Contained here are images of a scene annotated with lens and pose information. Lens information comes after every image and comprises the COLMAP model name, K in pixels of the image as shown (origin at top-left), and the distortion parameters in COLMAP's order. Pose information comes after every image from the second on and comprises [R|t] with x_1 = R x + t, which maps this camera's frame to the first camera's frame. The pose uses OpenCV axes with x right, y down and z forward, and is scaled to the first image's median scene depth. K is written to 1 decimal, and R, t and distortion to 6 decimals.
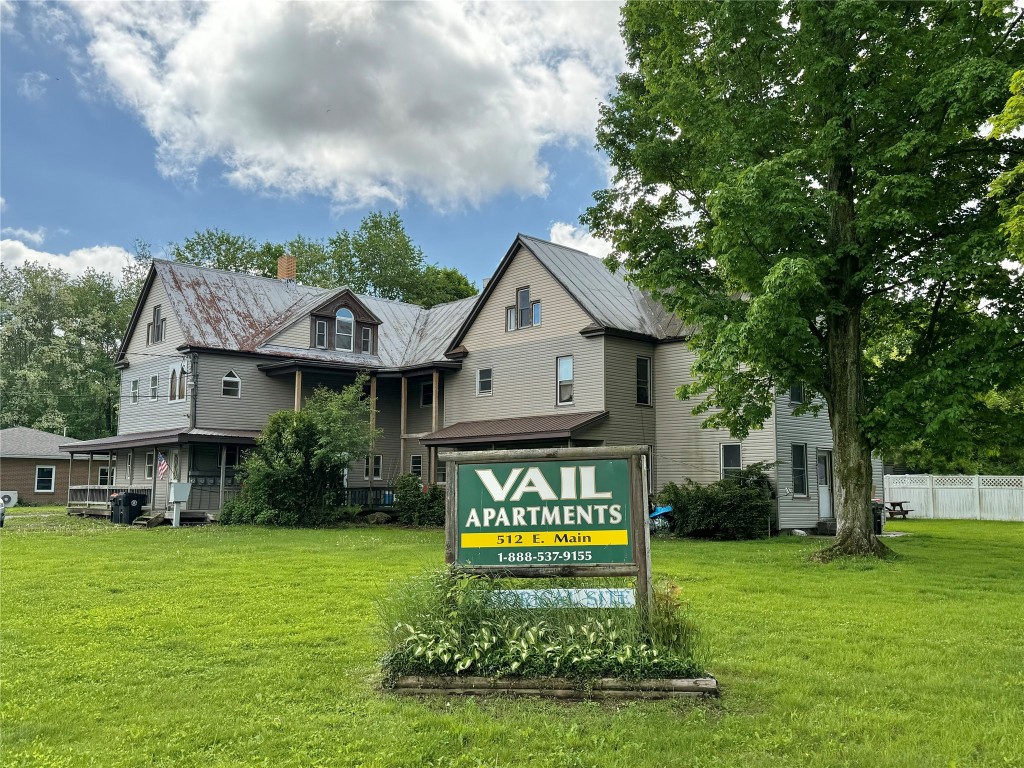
lens RADIAL K [[924.2, 0, 506.9], [0, 924.2, 379.4], [0, 0, 1]] dist [0.104739, -0.035686]
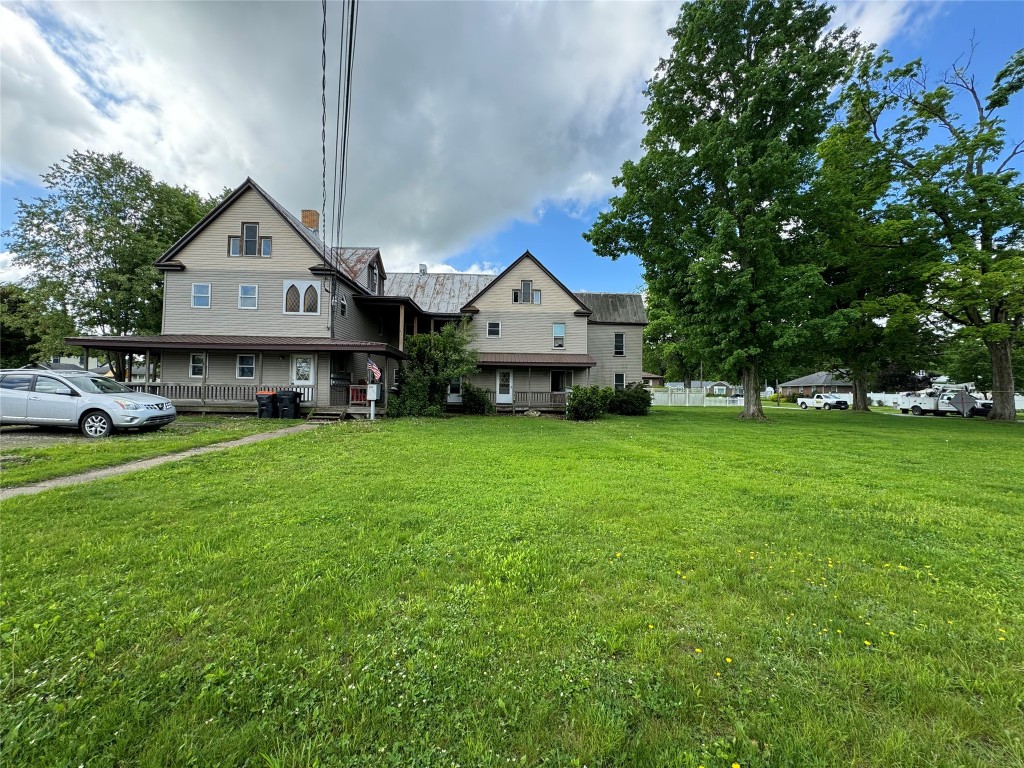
lens RADIAL K [[408.0, 0, 510.2], [0, 408.0, 384.7], [0, 0, 1]] dist [-0.001093, 0.000579]
pose [[0.644616, 0.020639, 0.764228, -0.605430], [-0.103000, 0.992866, 0.060066, 0.057189], [-0.757536, -0.117435, 0.642144, 0.496434]]
